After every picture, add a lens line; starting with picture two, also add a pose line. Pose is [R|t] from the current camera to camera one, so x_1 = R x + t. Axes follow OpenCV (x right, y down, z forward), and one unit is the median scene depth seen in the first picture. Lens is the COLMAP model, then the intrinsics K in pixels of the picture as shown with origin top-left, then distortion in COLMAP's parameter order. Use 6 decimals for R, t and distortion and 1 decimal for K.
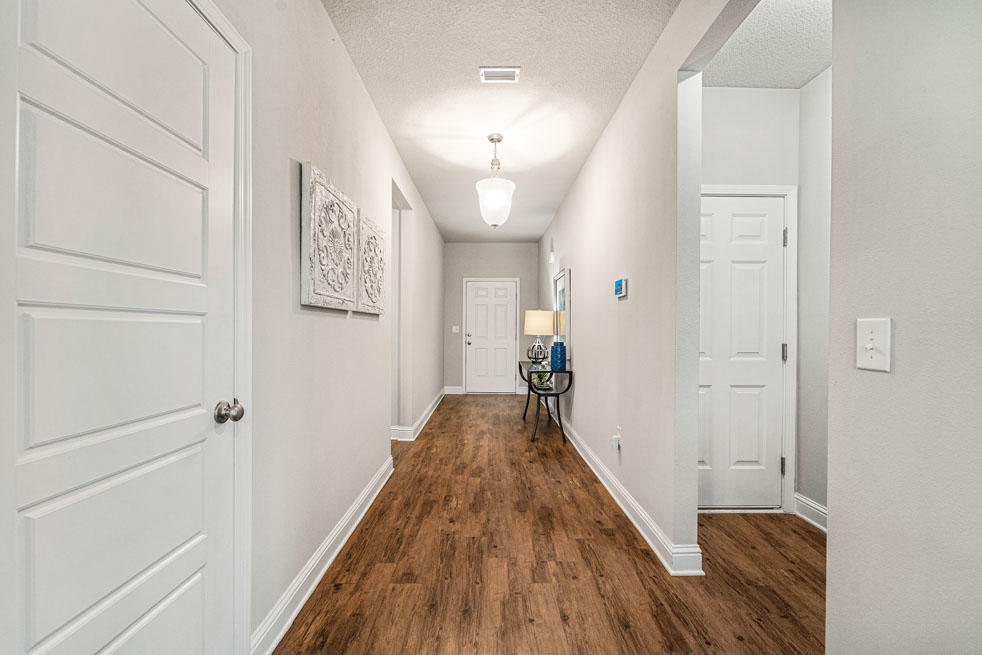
lens RADIAL K [[405.0, 0, 493.6], [0, 405.0, 331.0], [0, 0, 1]] dist [-0.000350, -0.000249]
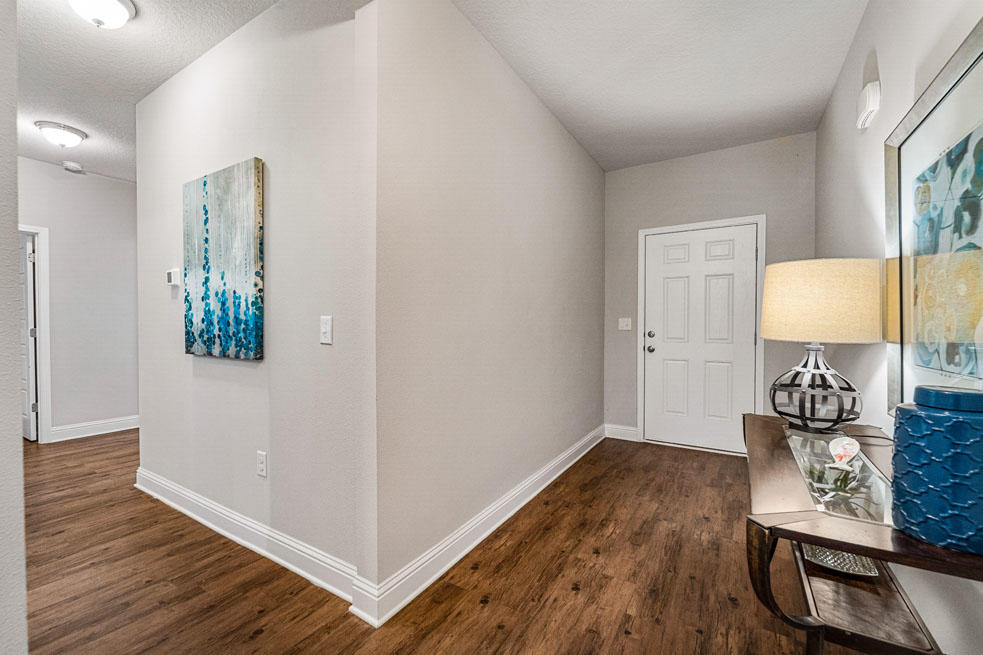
lens RADIAL K [[393.6, 0, 491.5], [0, 393.6, 327.5], [0, 0, 1]] dist [0.001641, 0.000080]
pose [[0.836078, 0.001630, -0.548607, 0.053350], [0.000686, 0.999992, 0.004017, -0.001281], [0.548609, -0.003734, 0.836070, 0.474515]]
